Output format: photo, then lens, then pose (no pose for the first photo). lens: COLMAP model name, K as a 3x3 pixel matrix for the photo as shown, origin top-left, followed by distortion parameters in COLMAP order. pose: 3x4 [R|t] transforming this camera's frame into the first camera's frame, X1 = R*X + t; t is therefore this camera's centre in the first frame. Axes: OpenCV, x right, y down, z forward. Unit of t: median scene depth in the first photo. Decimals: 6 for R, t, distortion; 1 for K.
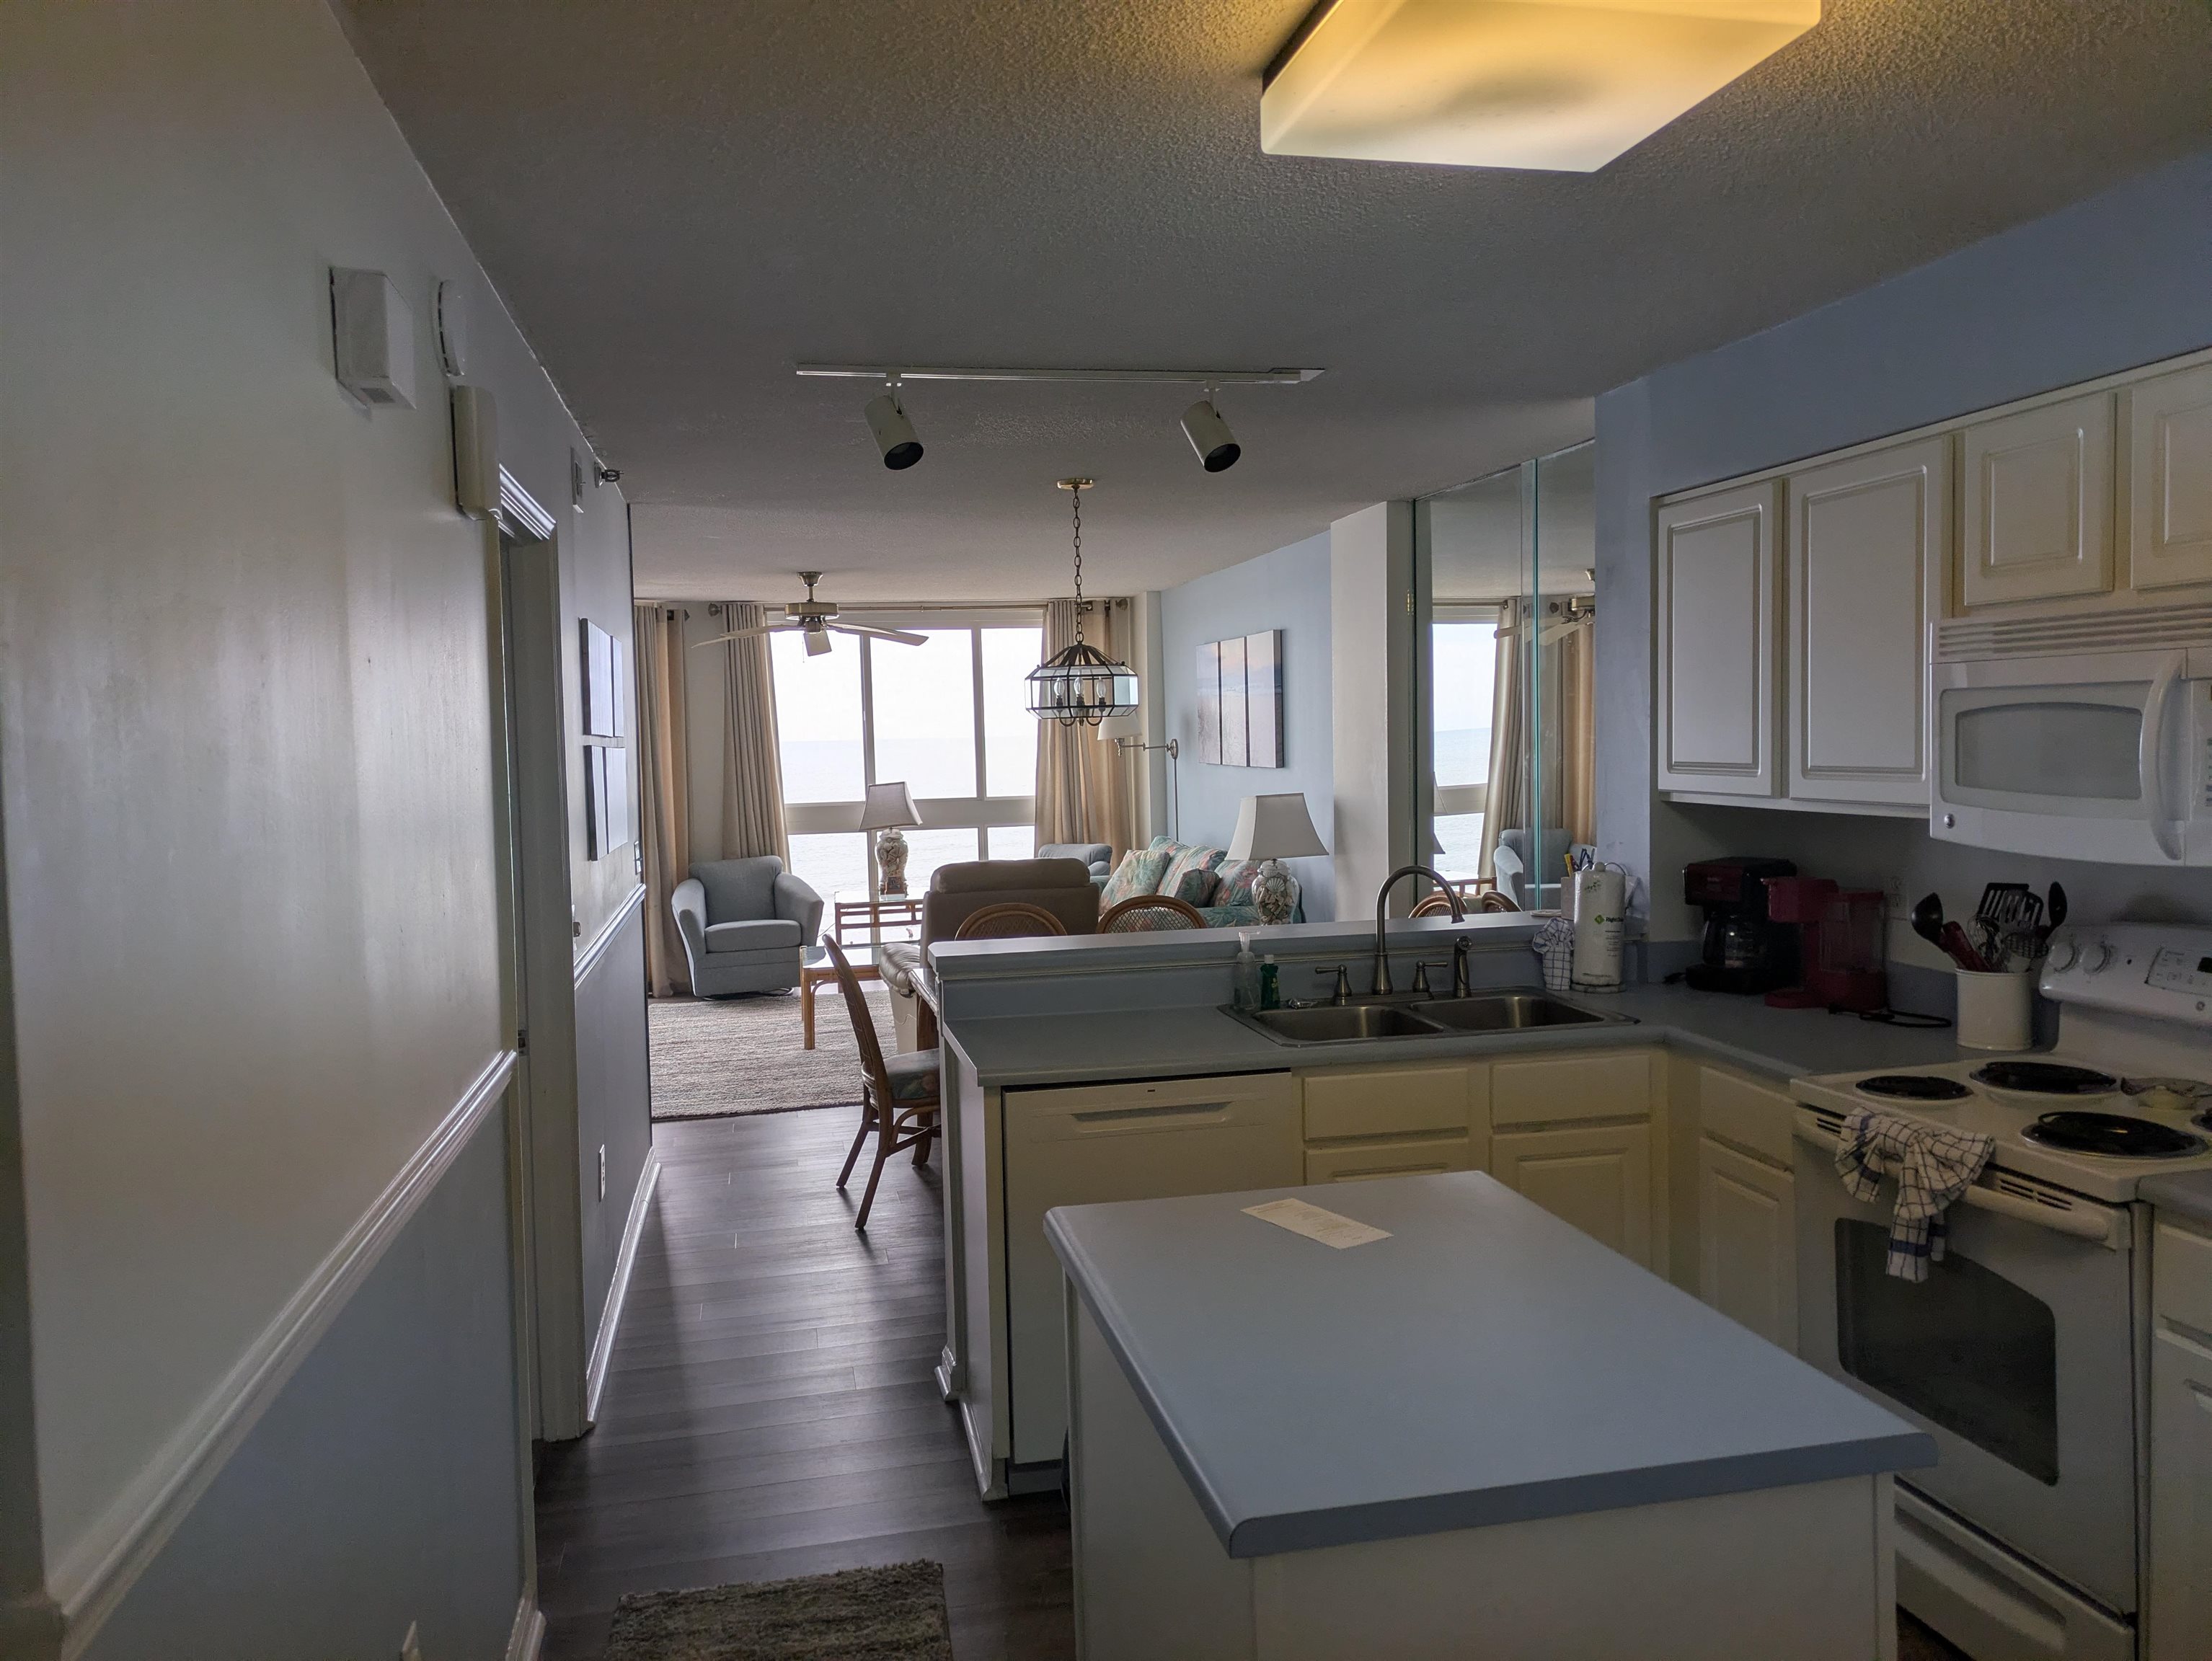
lens RADIAL K [[1653.7, 0, 1107.3], [0, 1653.7, 829.1], [0, 0, 1]] dist [0.027792, -0.017694]
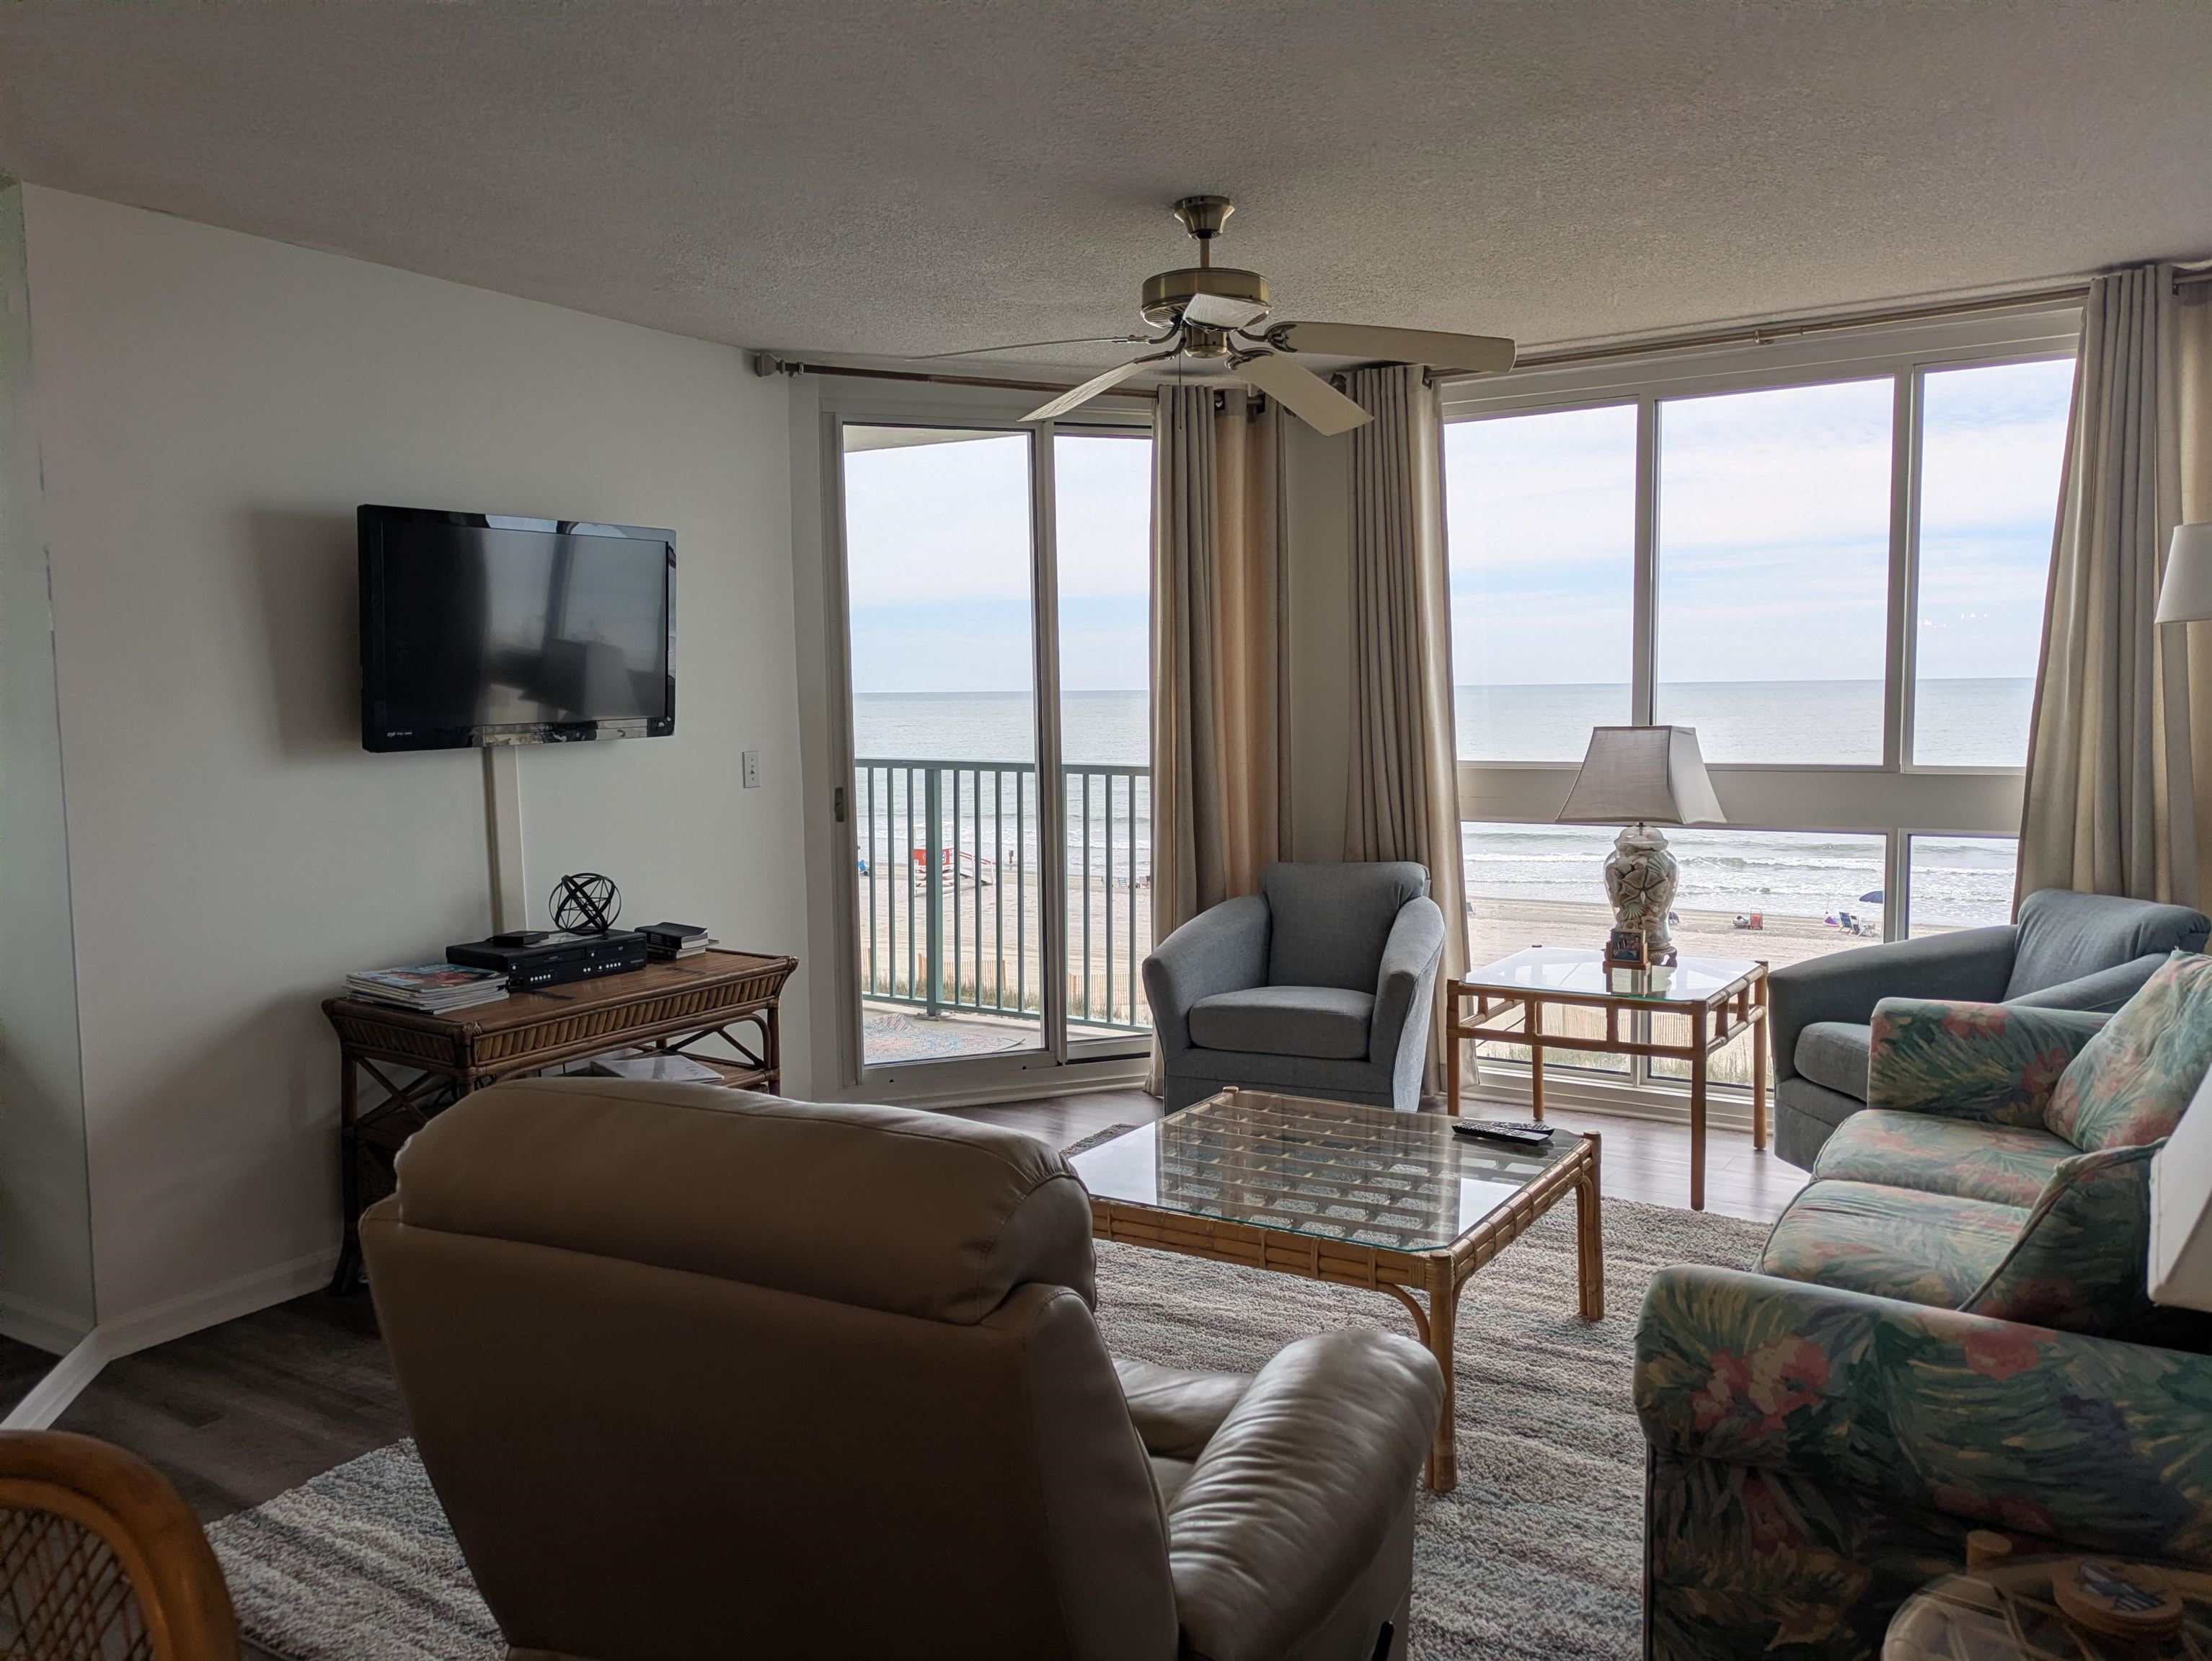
lens RADIAL K [[1653.7, 0, 1105.7], [0, 1653.7, 820.8], [0, 0, 1]] dist [0.027792, -0.017694]
pose [[0.715715, 0.066511, -0.695218, 0.080579], [-0.047188, 0.997785, 0.046877, -0.015808], [0.696796, -0.000744, 0.717269, 0.553015]]
